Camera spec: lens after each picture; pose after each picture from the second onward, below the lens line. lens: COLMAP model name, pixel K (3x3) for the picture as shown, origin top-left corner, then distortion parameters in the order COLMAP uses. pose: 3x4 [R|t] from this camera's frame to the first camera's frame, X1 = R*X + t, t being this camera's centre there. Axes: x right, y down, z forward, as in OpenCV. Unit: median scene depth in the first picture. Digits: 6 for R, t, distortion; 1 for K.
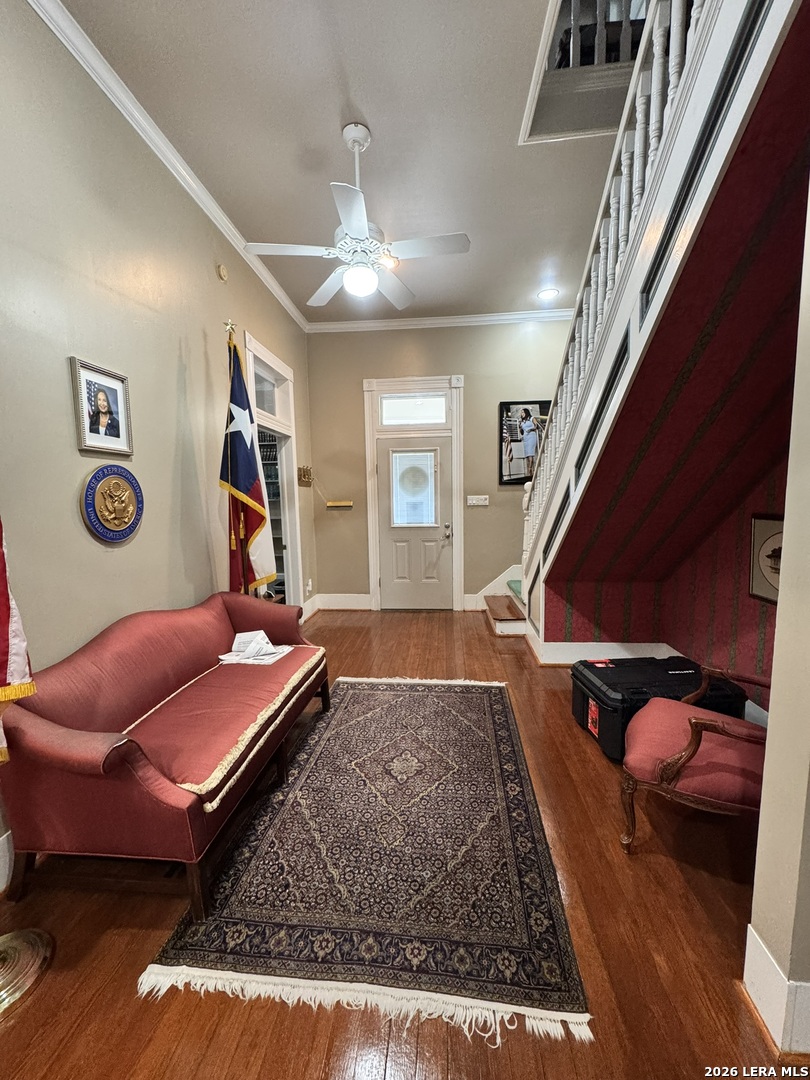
lens RADIAL K [[425.5, 0, 404.6], [0, 425.5, 541.8], [0, 0, 1]] dist [-0.000035, 0.000305]
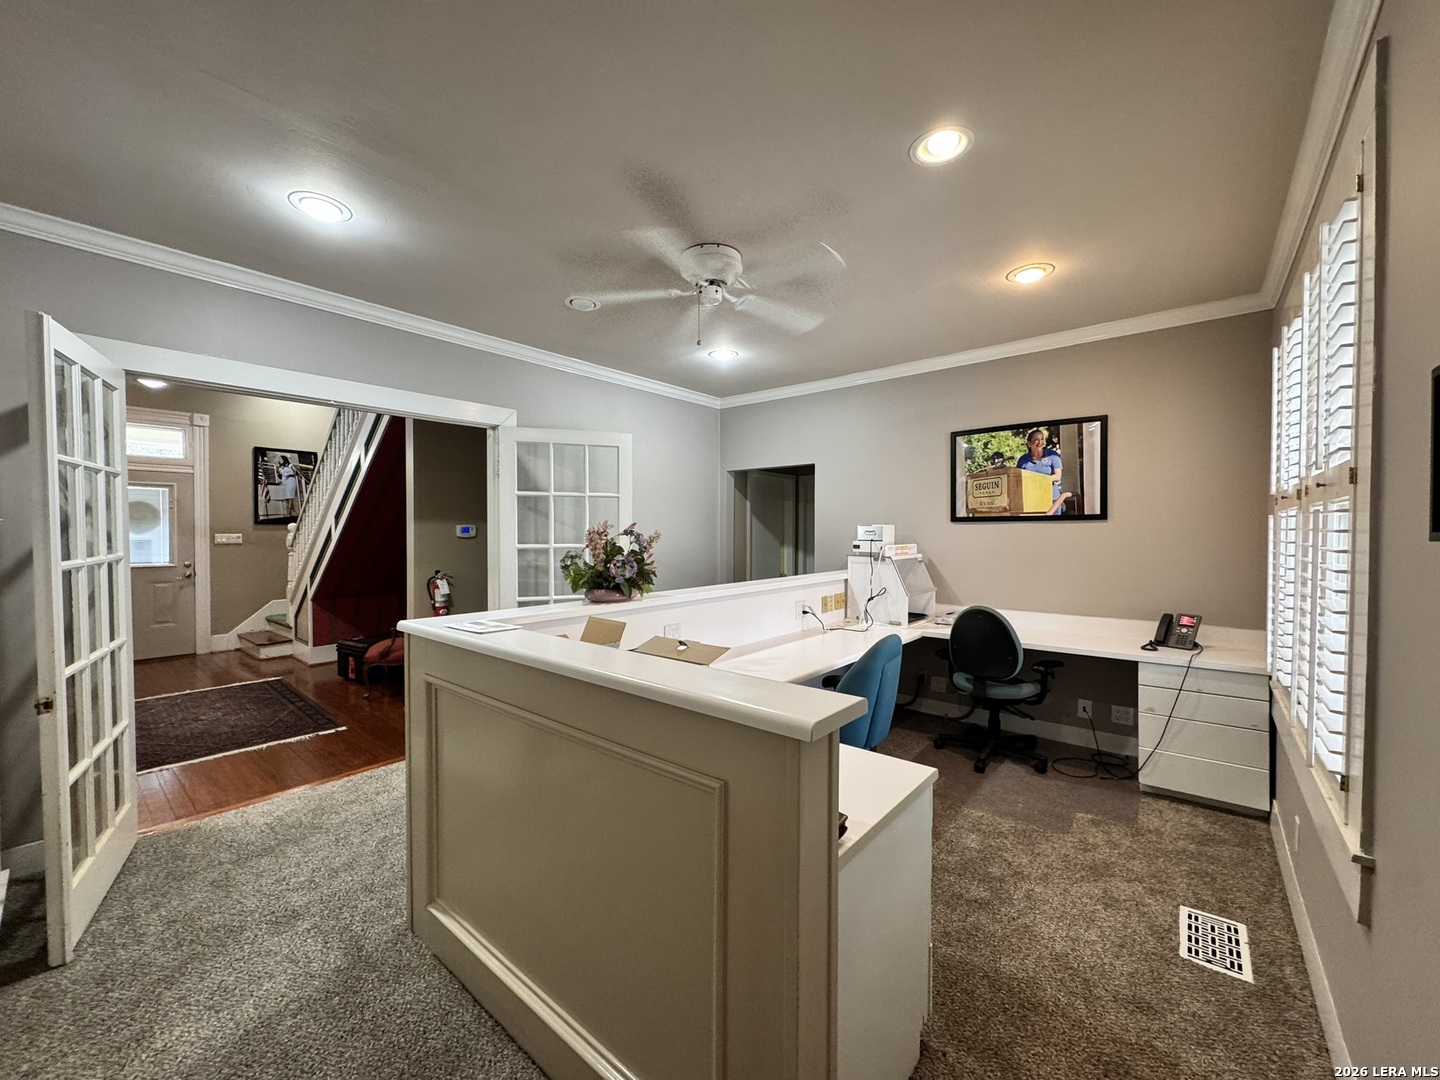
lens RADIAL K [[567.3, 0, 717.5], [0, 567.3, 538.3], [0, 0, 1]] dist [-0.000035, 0.000305]
pose [[0.569014, 0.009039, 0.822278, -0.279885], [0.076009, 0.995081, -0.063537, 0.076945], [-0.818807, 0.098654, 0.565528, -0.722971]]
